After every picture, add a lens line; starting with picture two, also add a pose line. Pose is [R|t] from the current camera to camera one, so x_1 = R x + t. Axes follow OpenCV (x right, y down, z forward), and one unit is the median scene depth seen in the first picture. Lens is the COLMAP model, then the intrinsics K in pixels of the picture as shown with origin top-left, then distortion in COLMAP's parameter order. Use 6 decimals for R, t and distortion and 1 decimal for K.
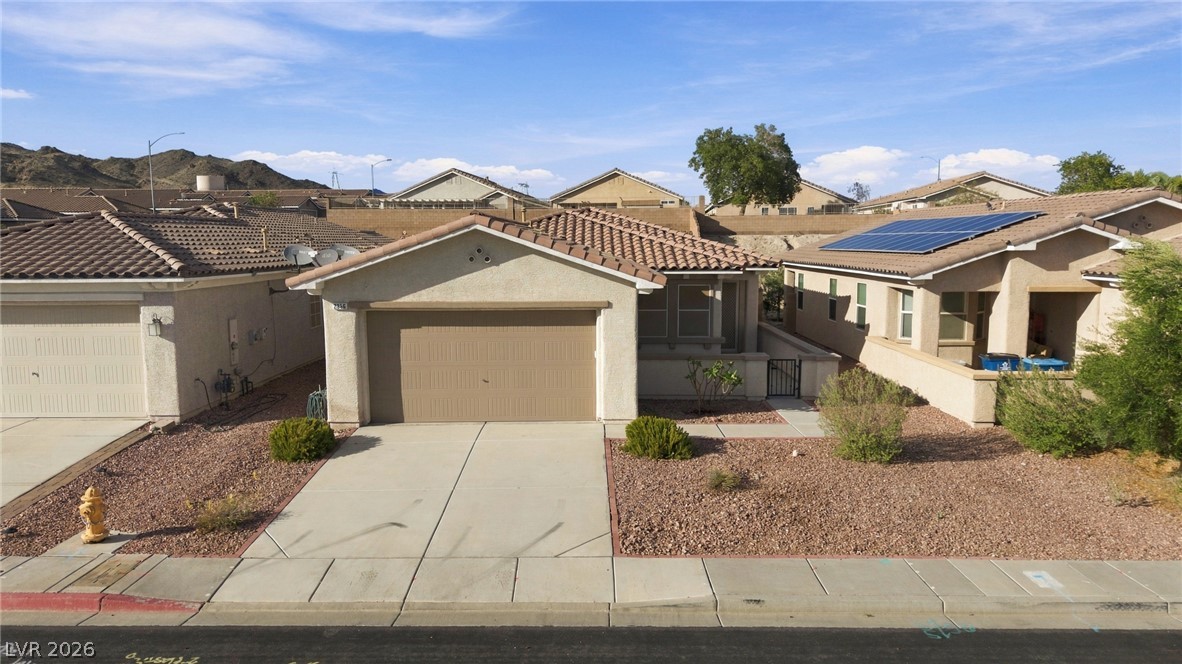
lens RADIAL K [[785.3, 0, 590.7], [0, 785.3, 336.2], [0, 0, 1]] dist [0.061576, -0.077994]
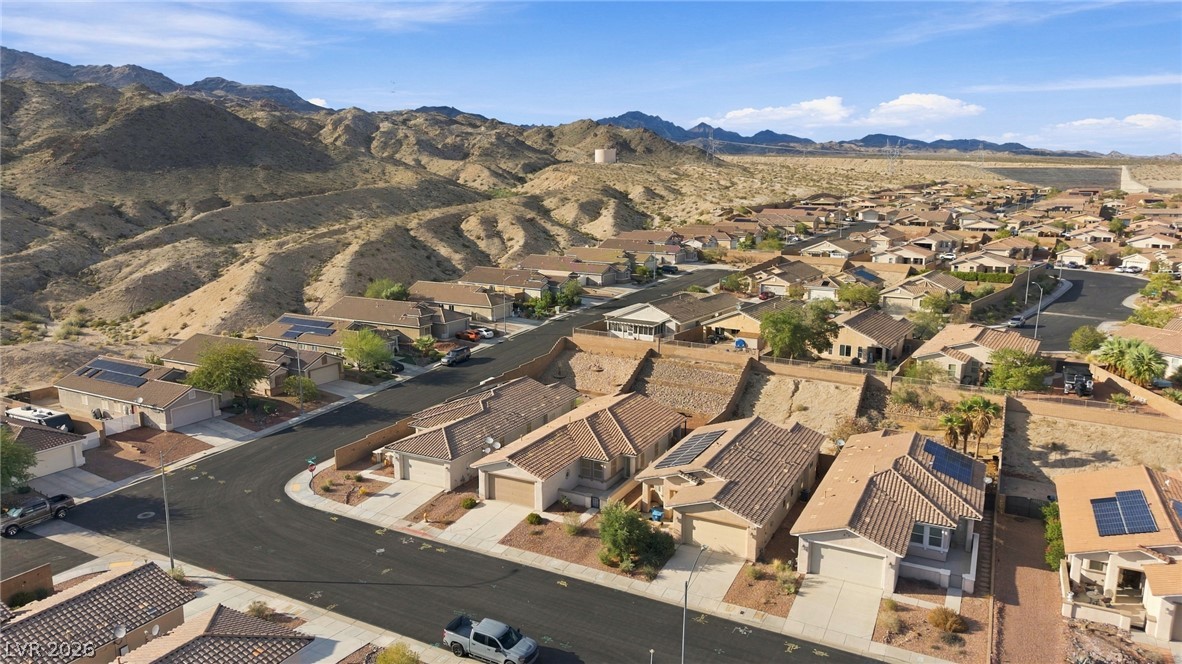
lens RADIAL K [[785.3, 0, 590.7], [0, 785.3, 336.2], [0, 0, 1]] dist [0.061576, -0.077994]
pose [[0.888590, 0.093037, -0.449167, 2.020054], [-0.059534, 0.994324, 0.088180, -1.157917], [0.454822, -0.051615, 0.889085, -2.436997]]
